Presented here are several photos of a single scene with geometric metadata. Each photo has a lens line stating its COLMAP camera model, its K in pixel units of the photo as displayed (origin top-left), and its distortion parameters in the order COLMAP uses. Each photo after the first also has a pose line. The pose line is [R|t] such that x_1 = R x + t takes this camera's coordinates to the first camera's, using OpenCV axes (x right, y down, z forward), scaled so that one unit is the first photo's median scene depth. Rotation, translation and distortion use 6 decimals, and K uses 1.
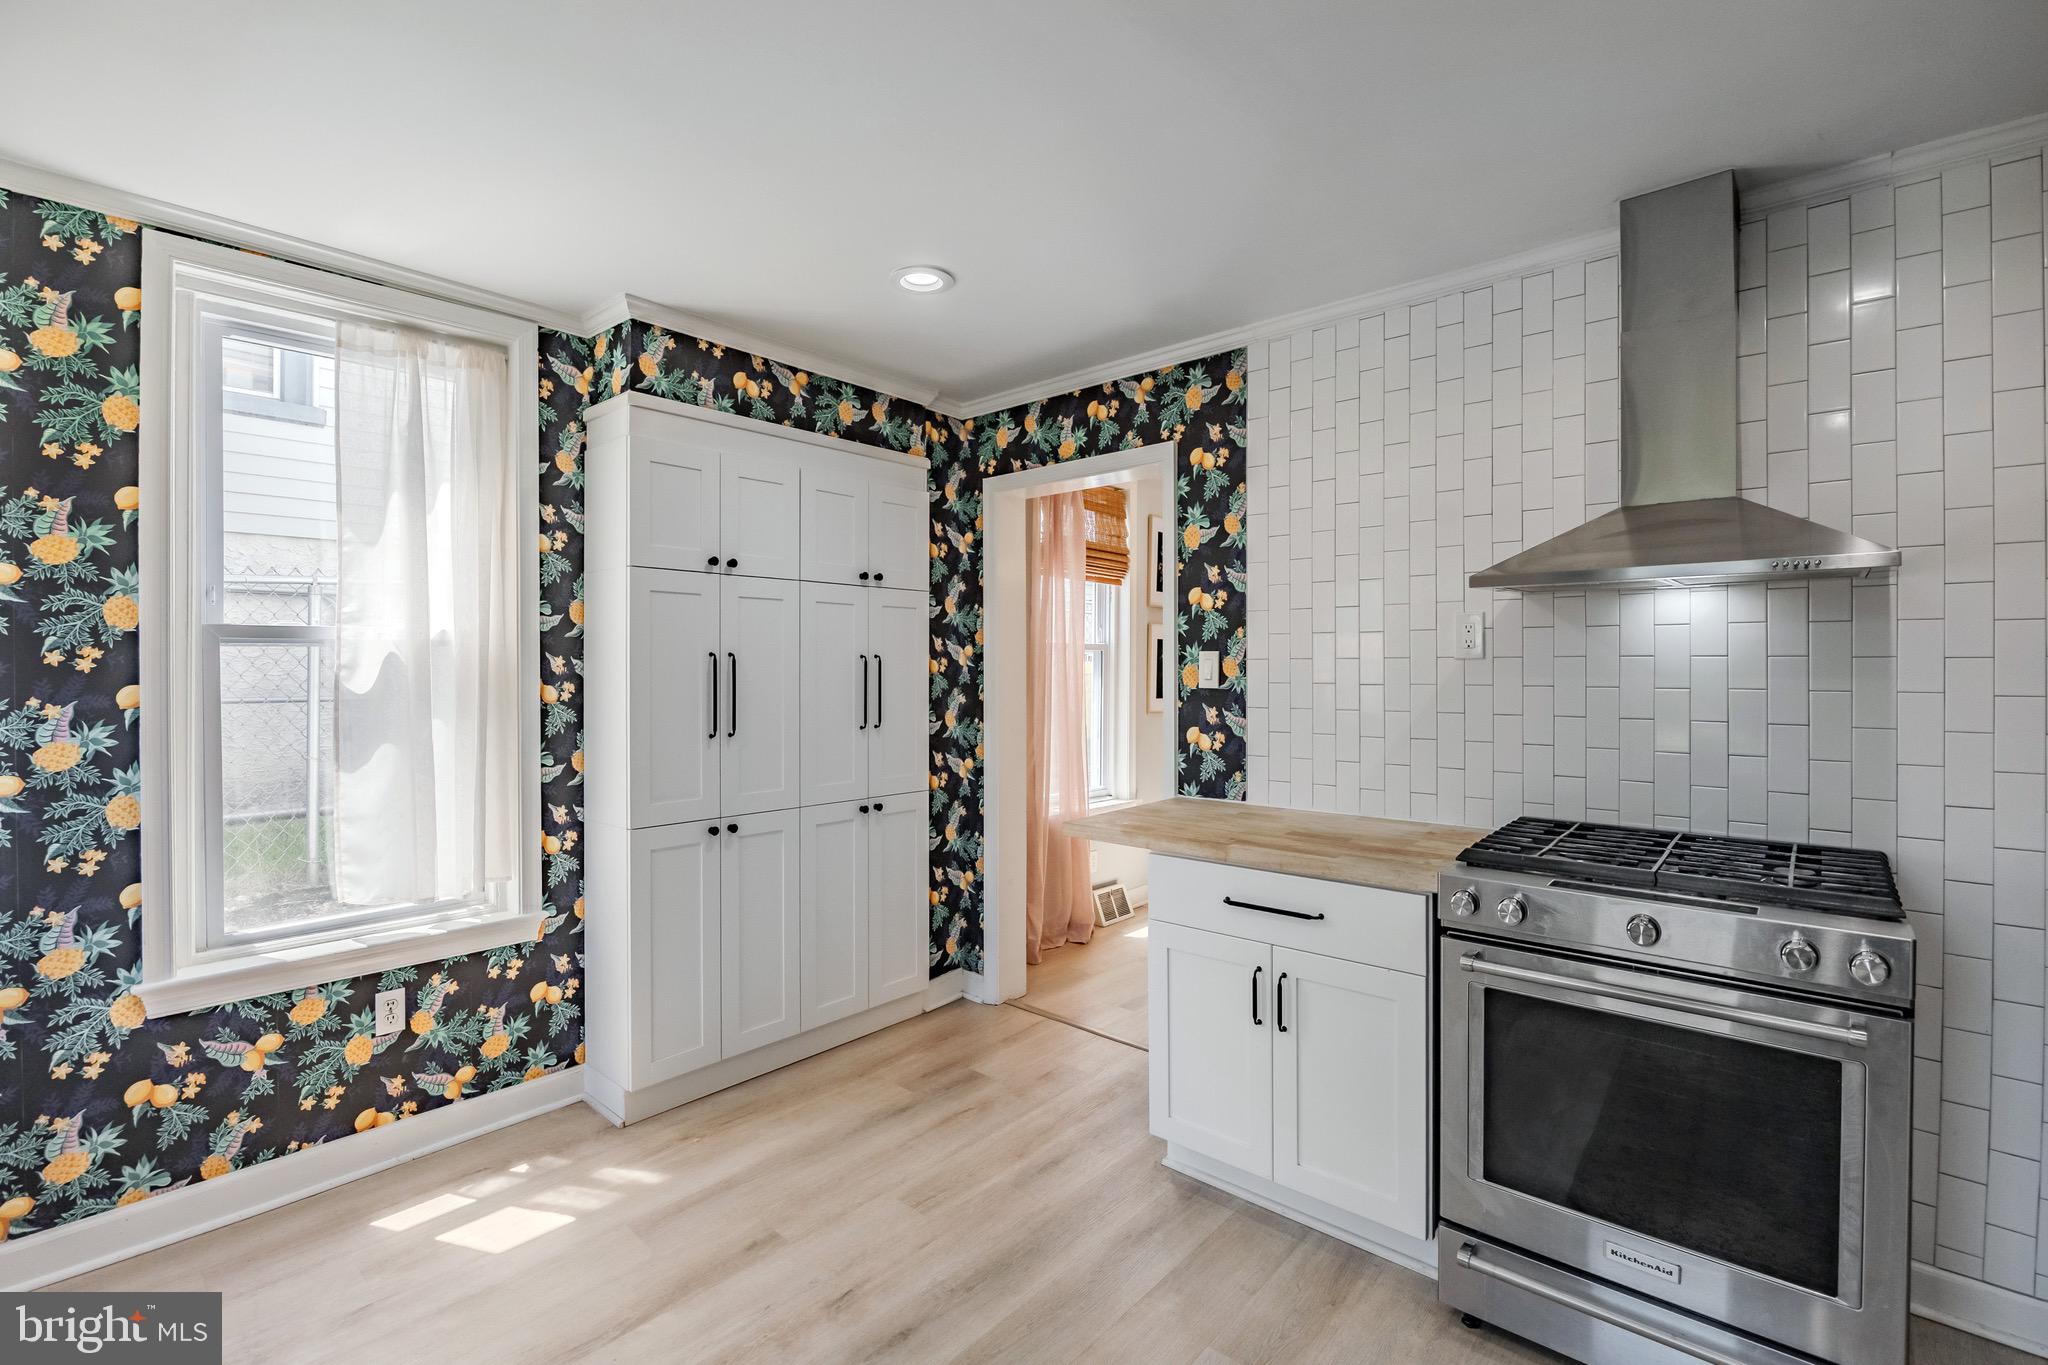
lens RADIAL K [[879.3, 0, 1010.7], [0, 879.3, 671.1], [0, 0, 1]] dist [-0.009814, 0.000346]
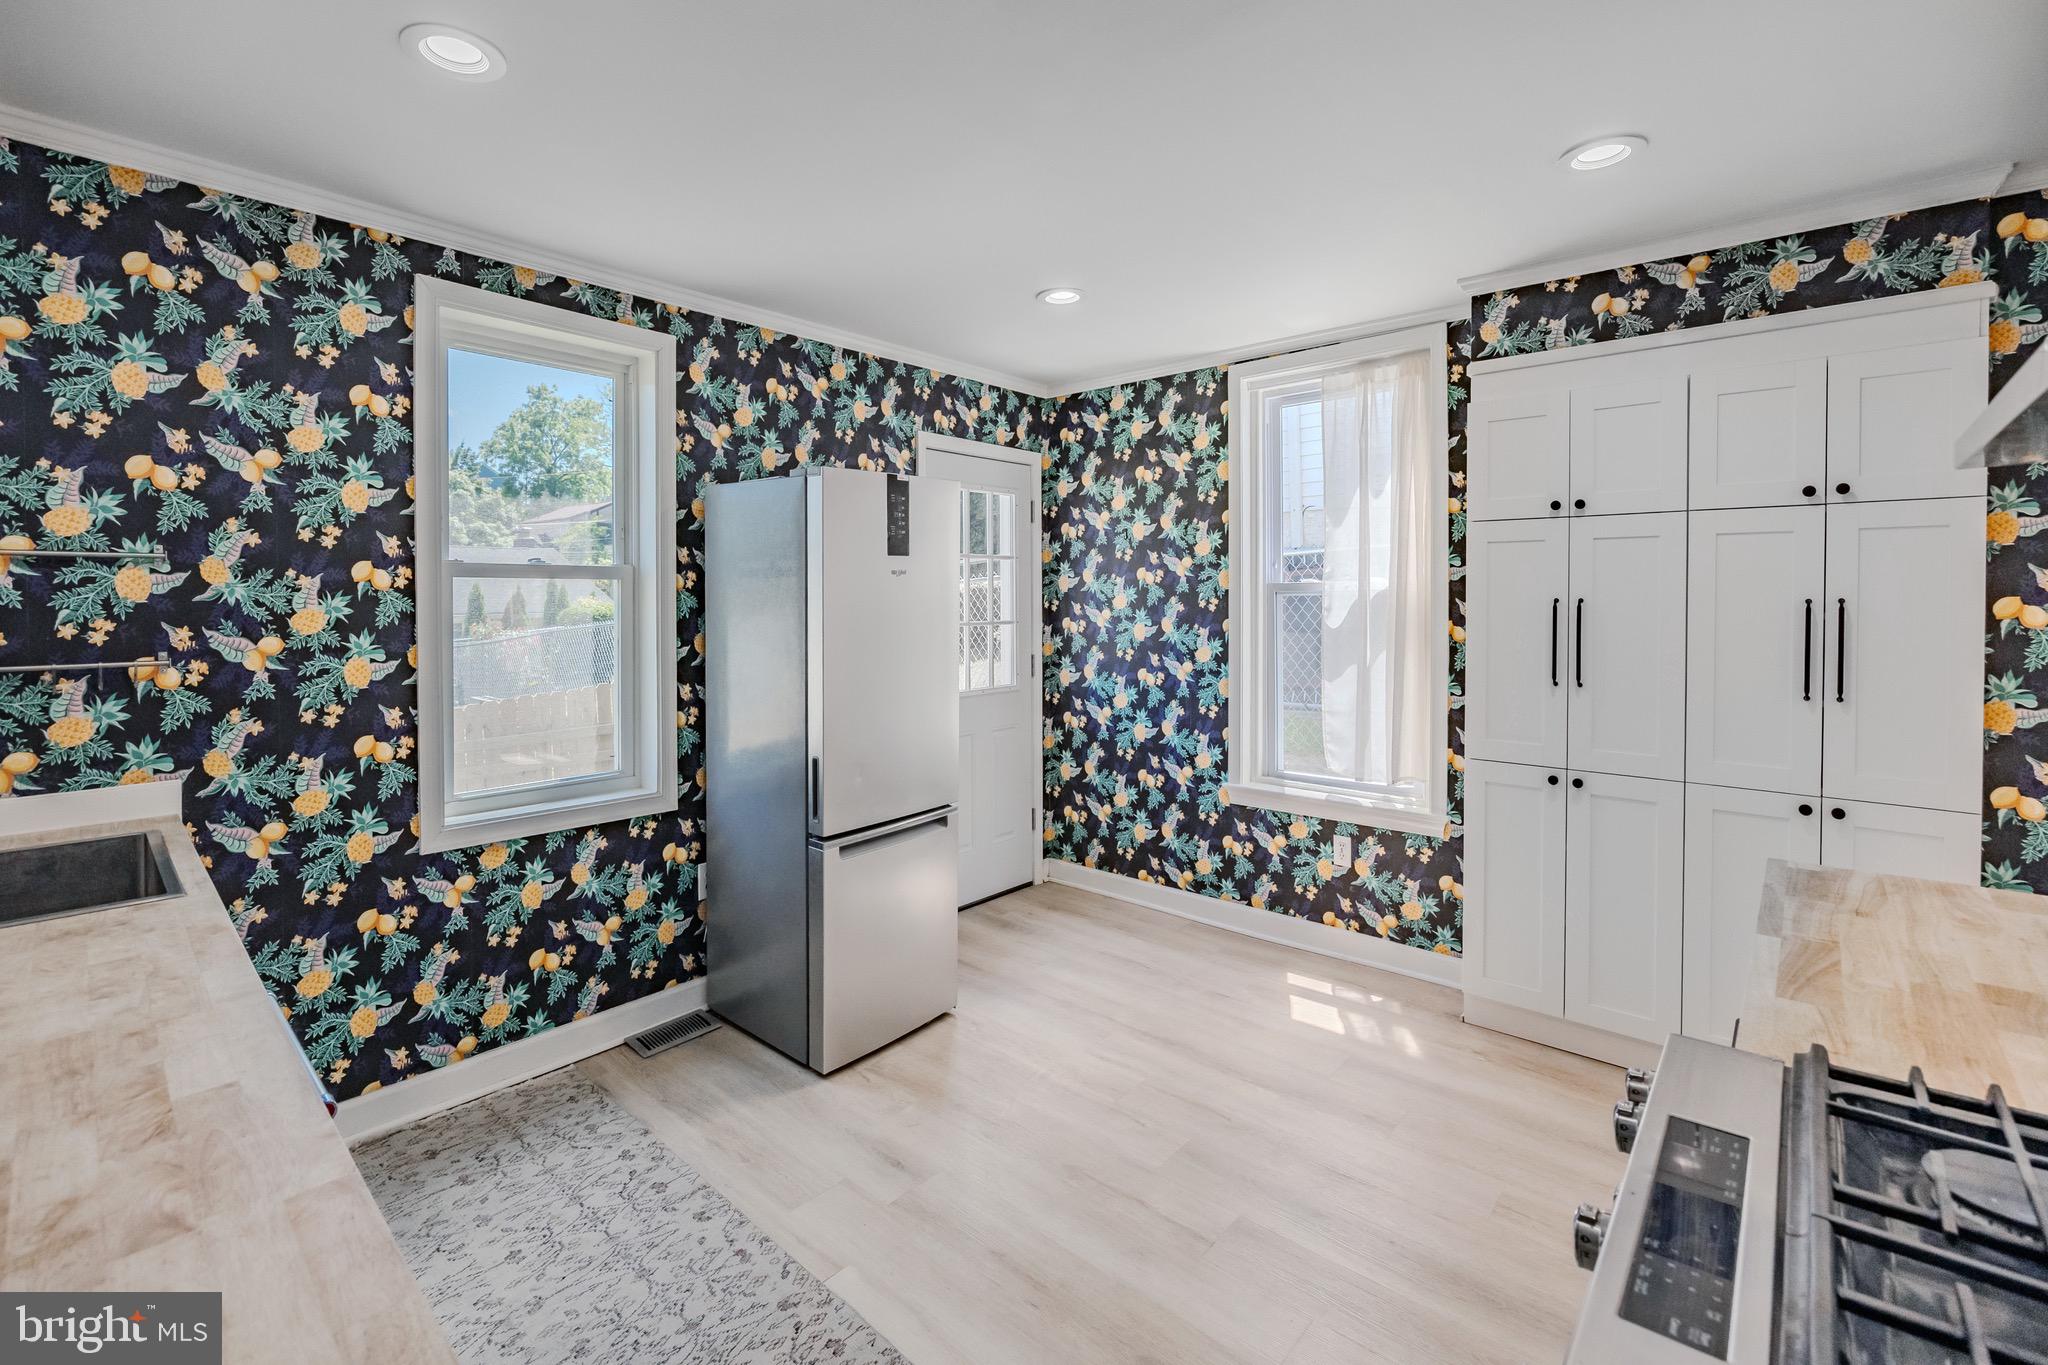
lens RADIAL K [[927.0, 0, 1011.2], [0, 927.0, 607.3], [0, 0, 1]] dist [0.000007, 0.000128]
pose [[0.022801, 0.015881, -0.999614, 0.753955], [0.000453, 0.999874, 0.015896, -0.031470], [0.999740, -0.000815, 0.022791, 0.407701]]
